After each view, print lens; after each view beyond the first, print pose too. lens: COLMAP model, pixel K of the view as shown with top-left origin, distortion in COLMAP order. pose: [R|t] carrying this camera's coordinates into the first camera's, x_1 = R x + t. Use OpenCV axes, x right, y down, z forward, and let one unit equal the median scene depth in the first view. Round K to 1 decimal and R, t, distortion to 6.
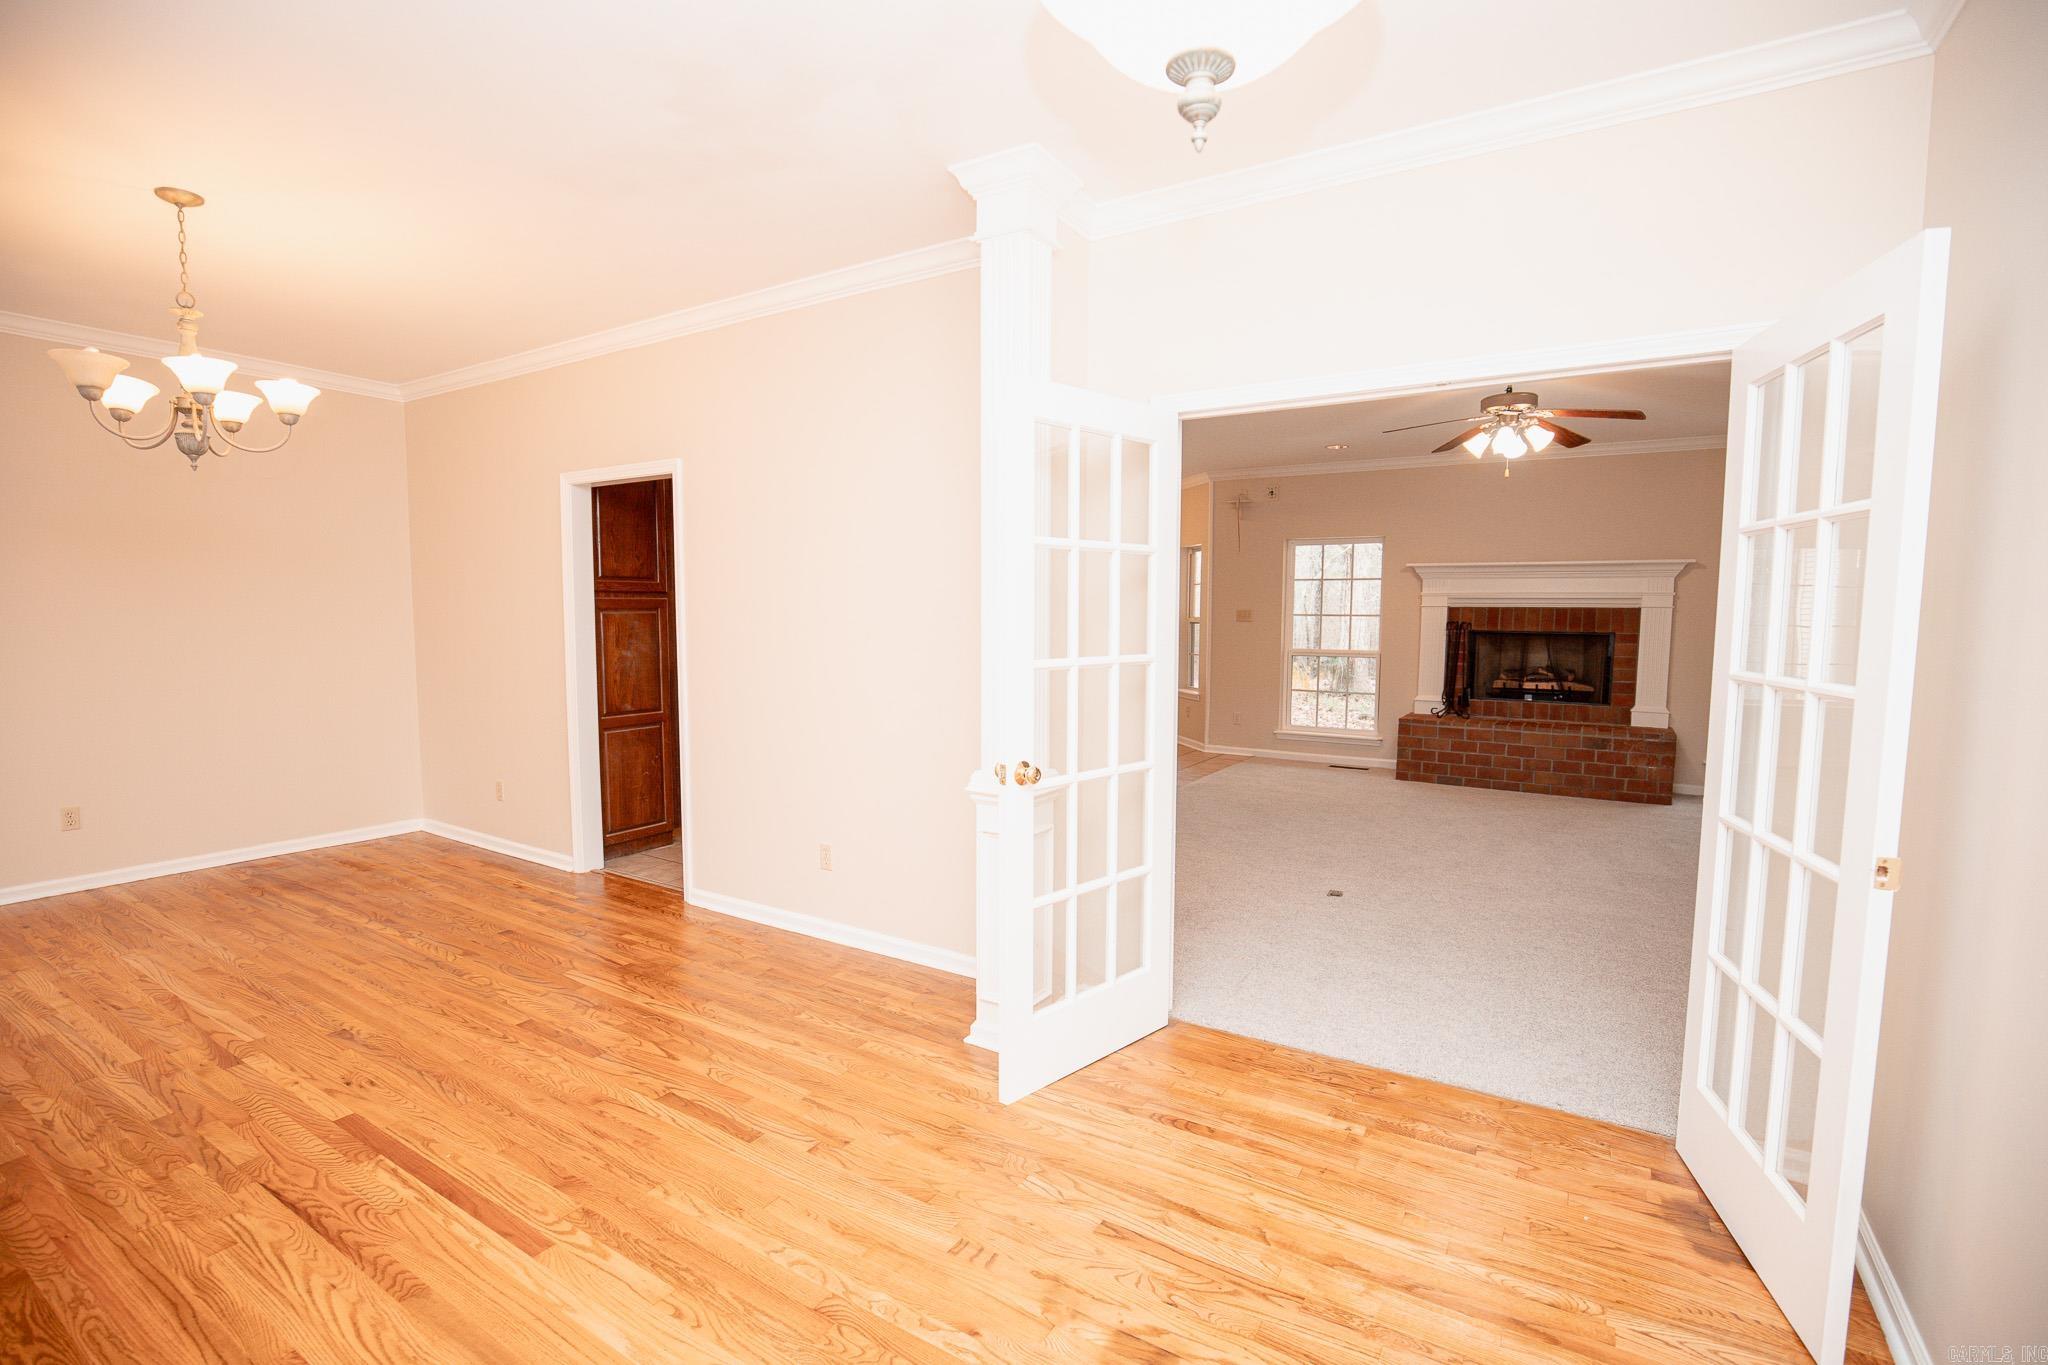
lens RADIAL K [[940.6, 0, 1007.0], [0, 940.6, 694.2], [0, 0, 1]] dist [-0.026572, 0.000562]
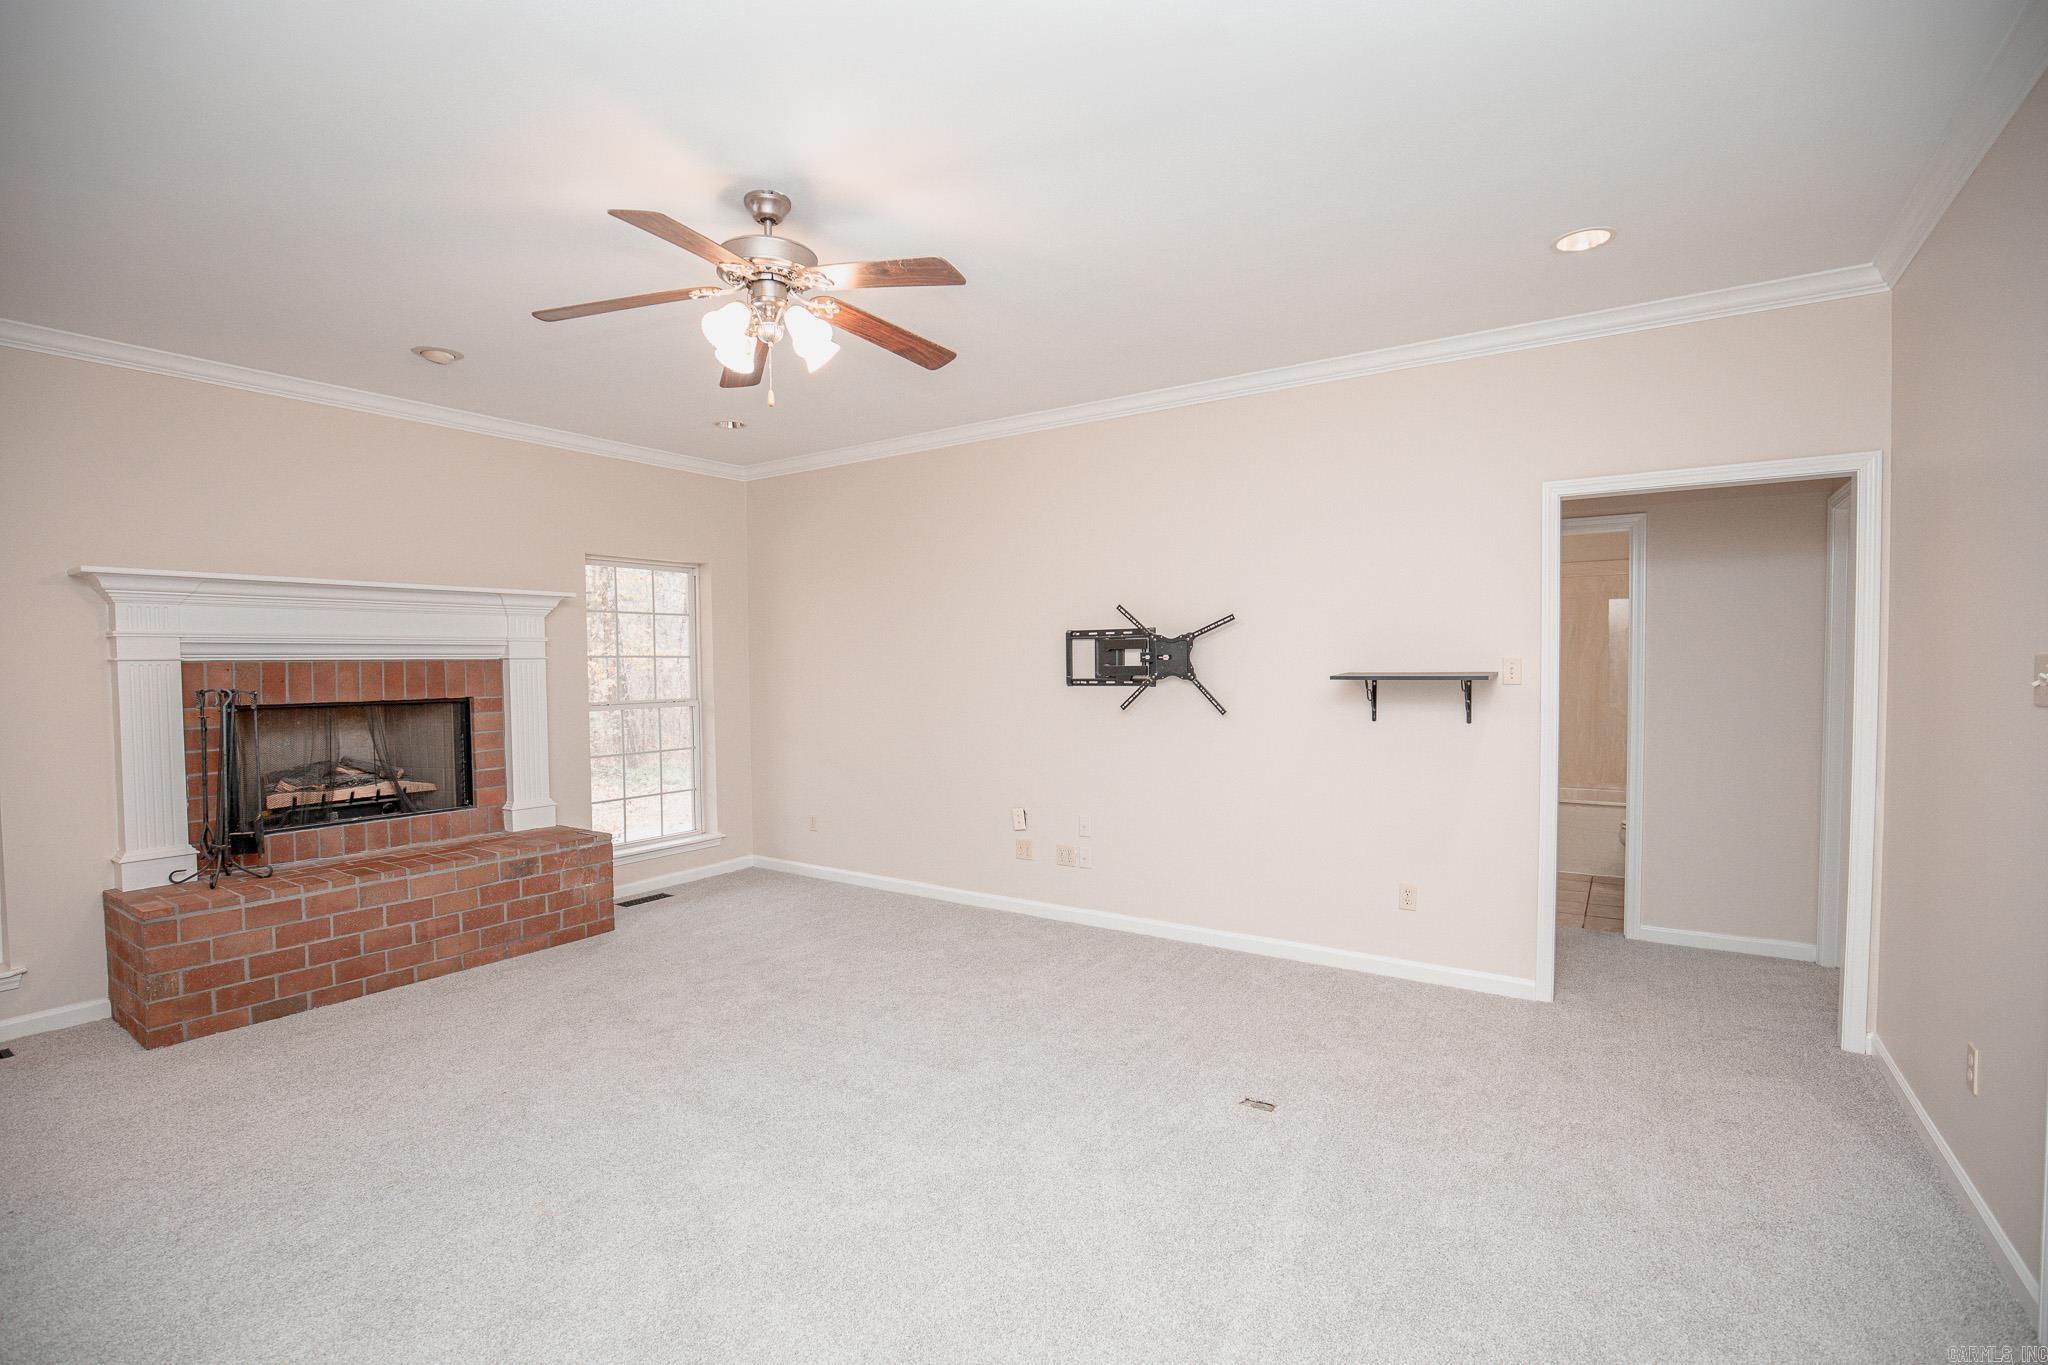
lens RADIAL K [[940.6, 0, 1023.5], [0, 940.6, 699.0], [0, 0, 1]] dist [-0.026572, 0.000562]
pose [[0.043158, -0.044315, 0.998085, 0.009671], [0.102857, 0.993904, 0.039681, -0.048163], [-0.993759, 0.100947, 0.047453, 0.553776]]
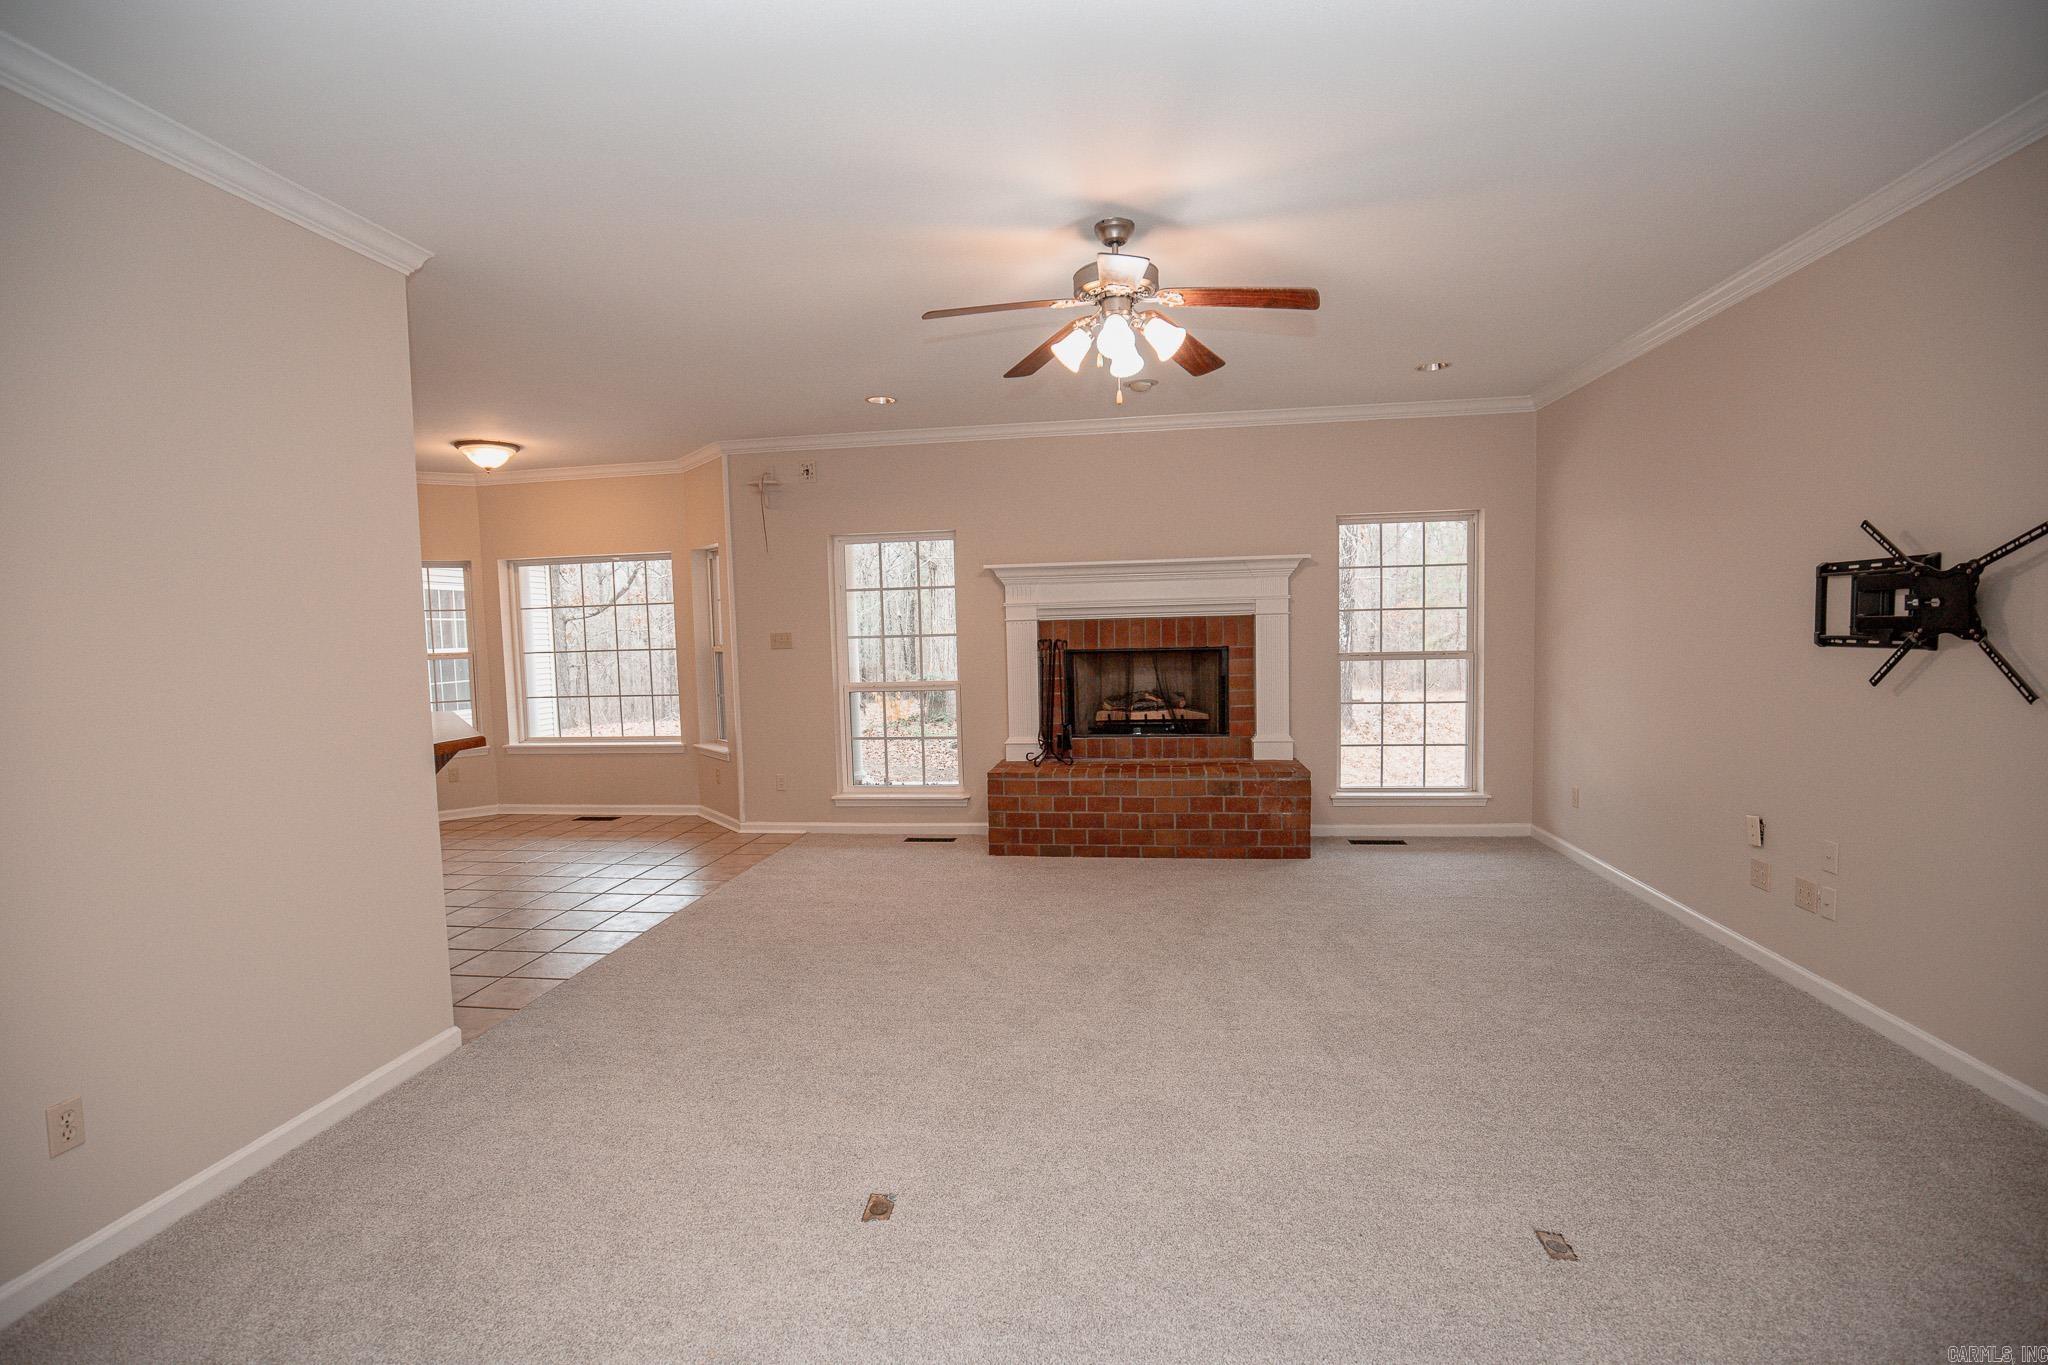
lens RADIAL K [[940.6, 0, 996.0], [0, 940.6, 696.6], [0, 0, 1]] dist [-0.026572, 0.000562]
pose [[0.919392, -0.056505, 0.389264, 0.138942], [0.065730, 0.997783, -0.010408, -0.025728], [-0.387813, 0.035156, 0.921068, 0.310518]]
